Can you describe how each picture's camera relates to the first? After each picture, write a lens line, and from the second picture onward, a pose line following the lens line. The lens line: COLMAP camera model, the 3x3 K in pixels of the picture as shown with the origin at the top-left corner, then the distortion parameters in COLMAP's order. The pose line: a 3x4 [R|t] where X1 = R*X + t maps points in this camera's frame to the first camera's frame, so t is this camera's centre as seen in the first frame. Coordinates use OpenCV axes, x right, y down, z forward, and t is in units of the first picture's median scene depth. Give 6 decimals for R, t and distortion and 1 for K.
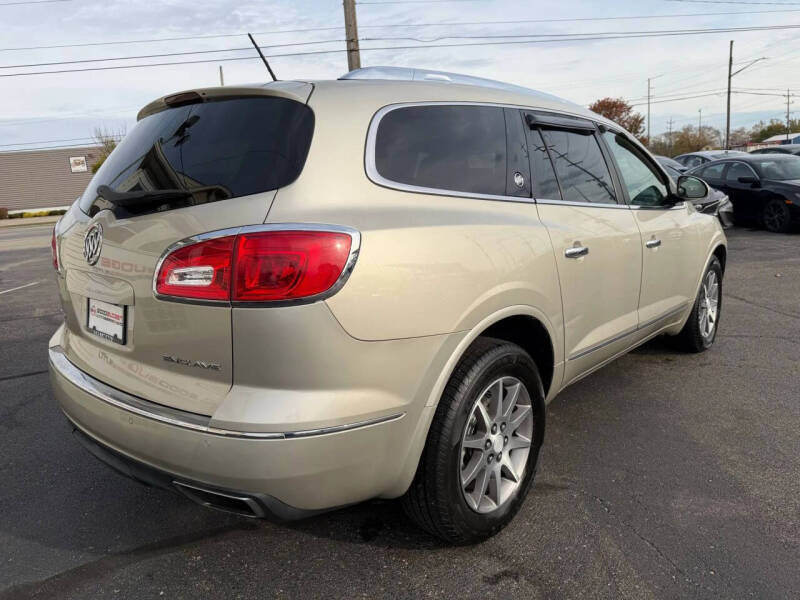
lens RADIAL K [[564.1, 0, 398.4], [0, 564.1, 300.4], [0, 0, 1]] dist [0.065841, -0.032085]
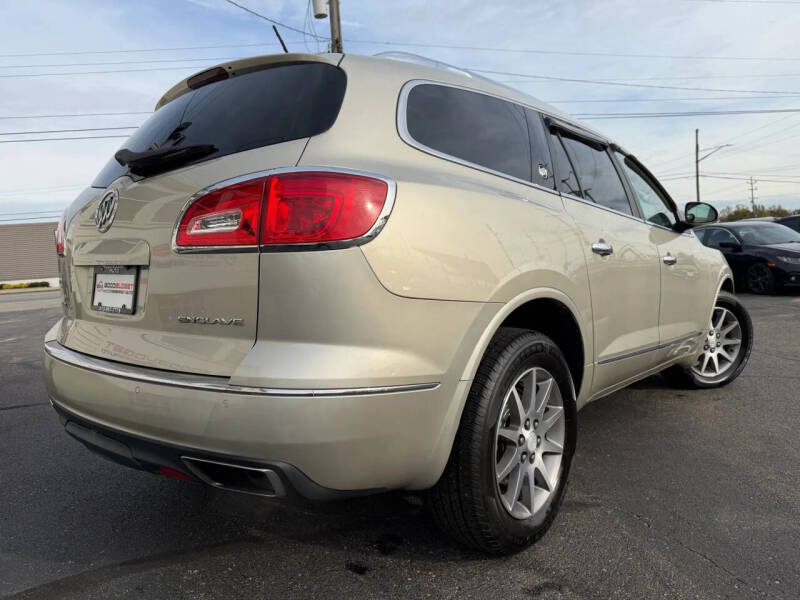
lens RADIAL K [[564.1, 0, 399.6], [0, 564.1, 301.8], [0, 0, 1]] dist [0.065841, -0.032085]
pose [[0.999481, 0.011766, 0.029980, -0.068834], [-0.007873, 0.991897, -0.126800, 0.150900], [-0.031229, 0.126498, 0.991475, 0.069636]]
